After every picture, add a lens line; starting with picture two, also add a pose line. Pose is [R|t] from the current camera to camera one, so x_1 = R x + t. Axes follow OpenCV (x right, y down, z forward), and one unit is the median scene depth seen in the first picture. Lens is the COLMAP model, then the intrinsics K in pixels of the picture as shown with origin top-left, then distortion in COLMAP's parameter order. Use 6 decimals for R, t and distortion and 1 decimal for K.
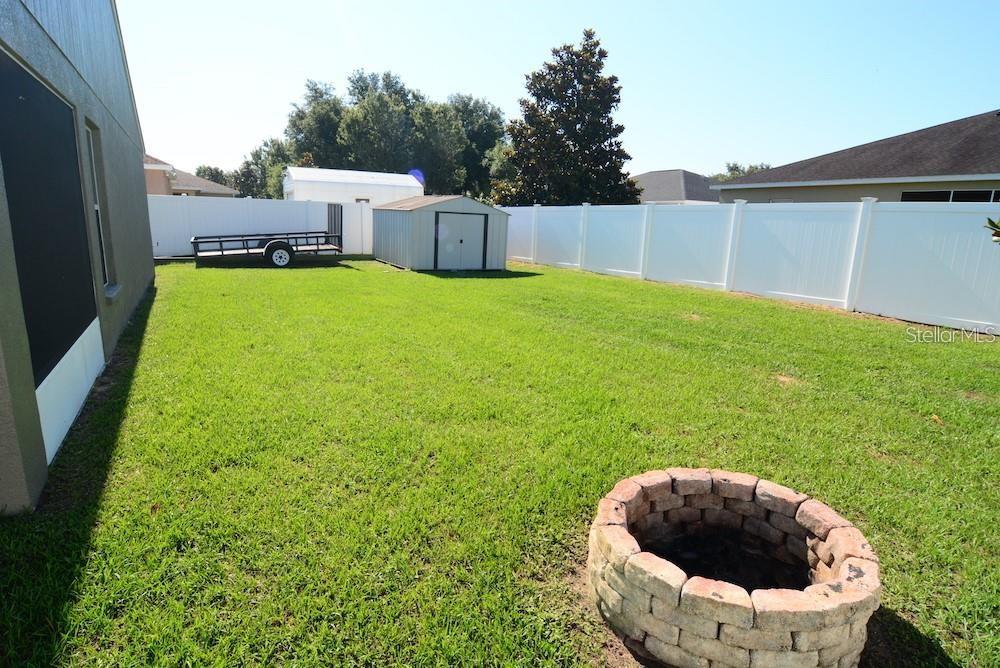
lens RADIAL K [[534.0, 0, 501.3], [0, 534.0, 333.0], [0, 0, 1]] dist [-0.014353, -0.001228]
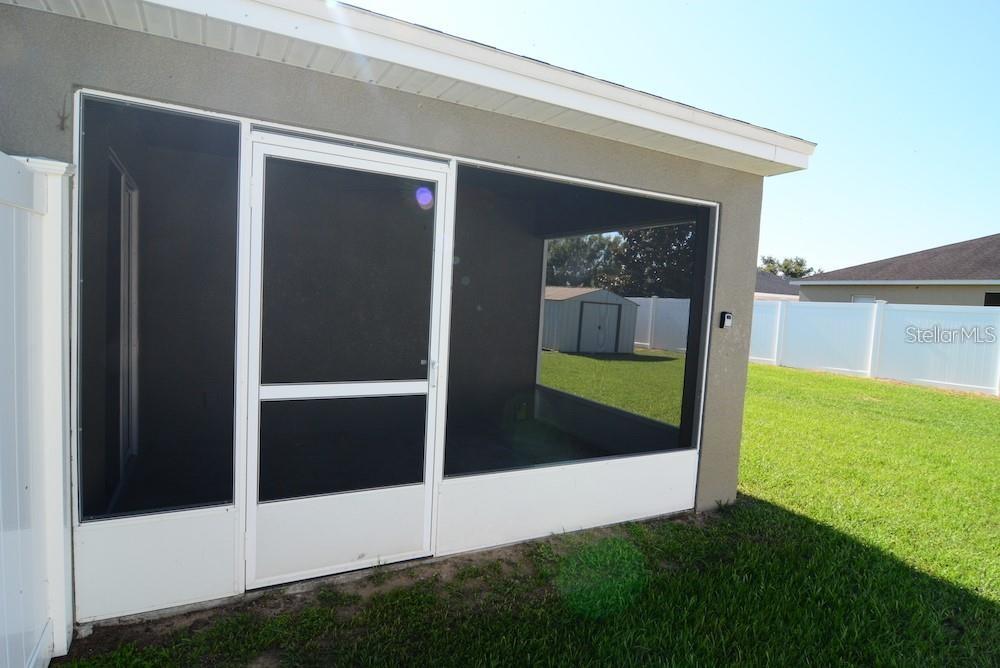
lens RADIAL K [[534.0, 0, 496.7], [0, 534.0, 335.5], [0, 0, 1]] dist [-0.014353, -0.001228]
pose [[0.999163, 0.026422, -0.031237, -0.247738], [-0.030693, 0.988911, -0.145306, 0.015290], [0.027052, 0.146143, 0.988894, -0.115698]]
